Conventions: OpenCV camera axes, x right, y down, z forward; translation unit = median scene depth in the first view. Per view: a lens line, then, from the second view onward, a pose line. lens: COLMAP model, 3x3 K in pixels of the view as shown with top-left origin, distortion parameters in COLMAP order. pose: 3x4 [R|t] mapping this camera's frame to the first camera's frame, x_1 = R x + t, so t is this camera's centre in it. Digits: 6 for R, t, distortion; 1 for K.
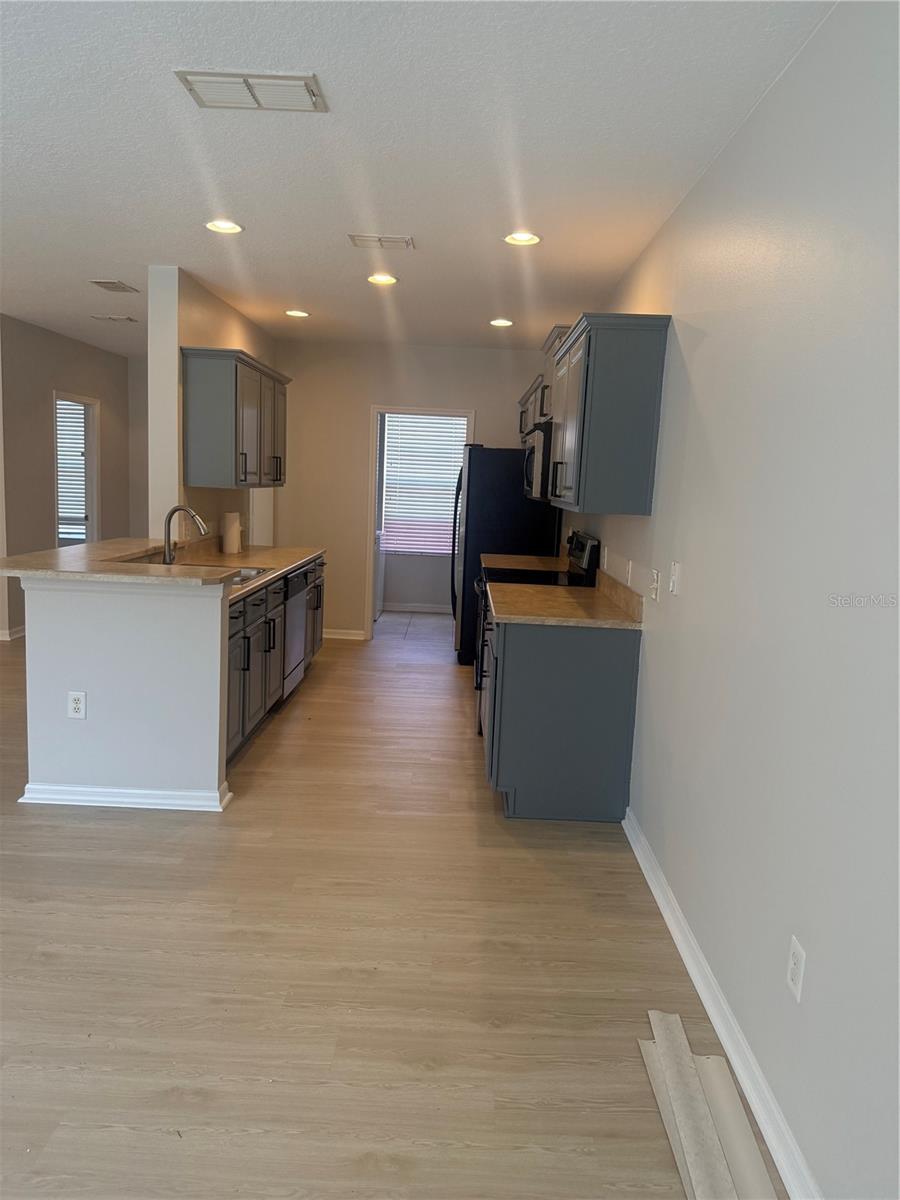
lens RADIAL K [[845.4, 0, 450.0], [0, 845.4, 600.0], [0, 0, 1]] dist [0.067910, -0.100593]
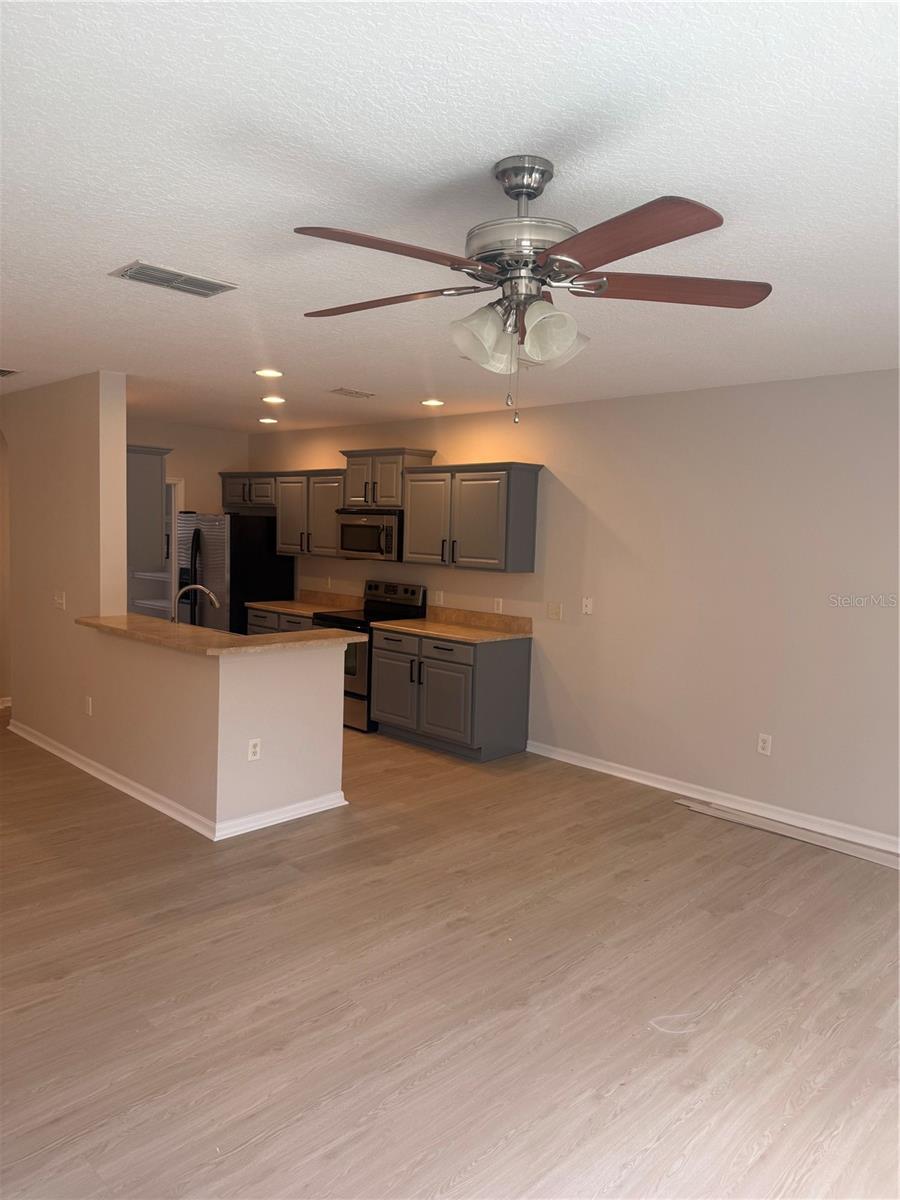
lens RADIAL K [[846.9, 0, 450.0], [0, 846.9, 600.0], [0, 0, 1]] dist [0.103633, -0.100450]
pose [[0.690431, -0.086995, 0.718148, -0.795332], [0.106151, 0.994180, 0.018379, -0.063701], [-0.715568, 0.063543, 0.695647, -0.073571]]
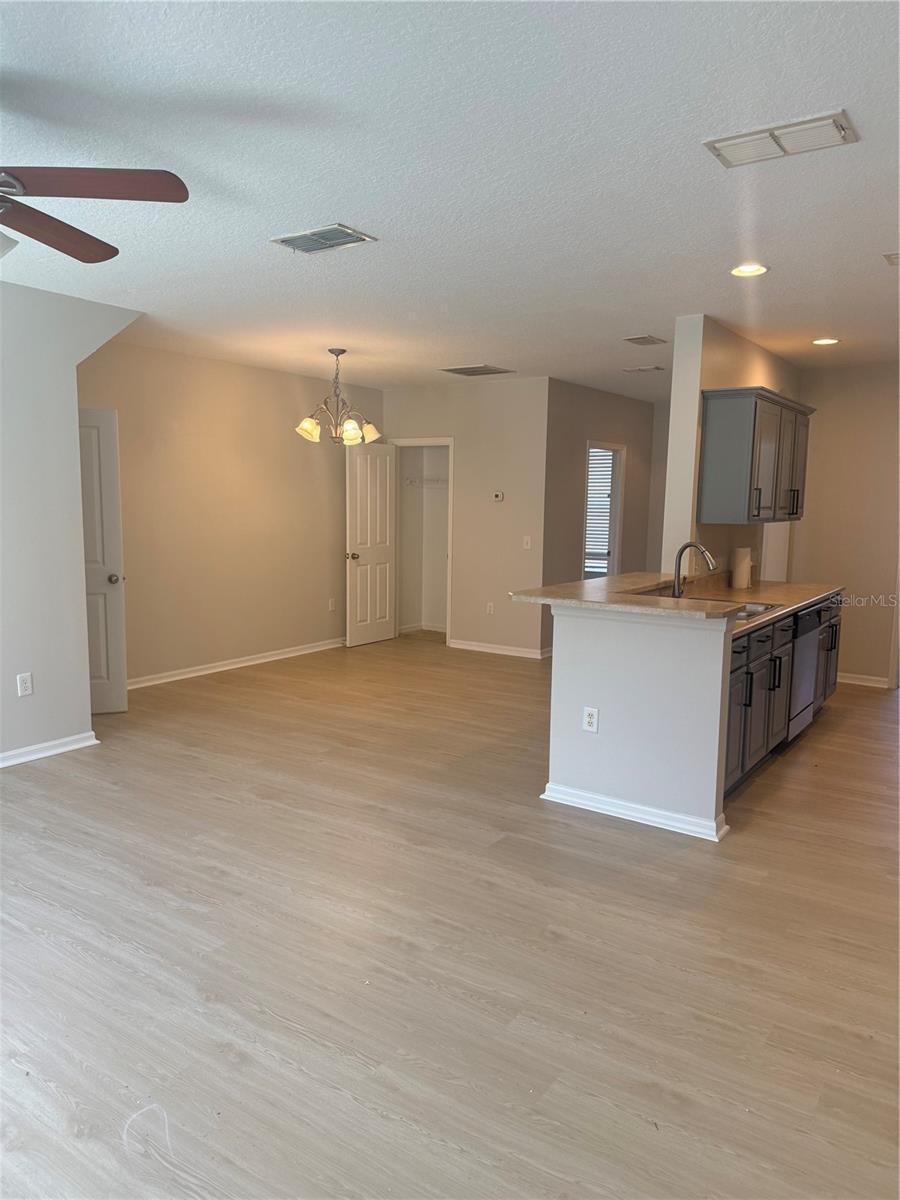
lens RADIAL K [[852.4, 0, 457.0], [0, 852.4, 567.8], [0, 0, 1]] dist [0.028487, -0.004852]
pose [[0.836178, 0.012359, -0.548319, 0.022060], [-0.055172, 0.996570, -0.061675, 0.001715], [0.545677, 0.081823, 0.833992, -0.037374]]
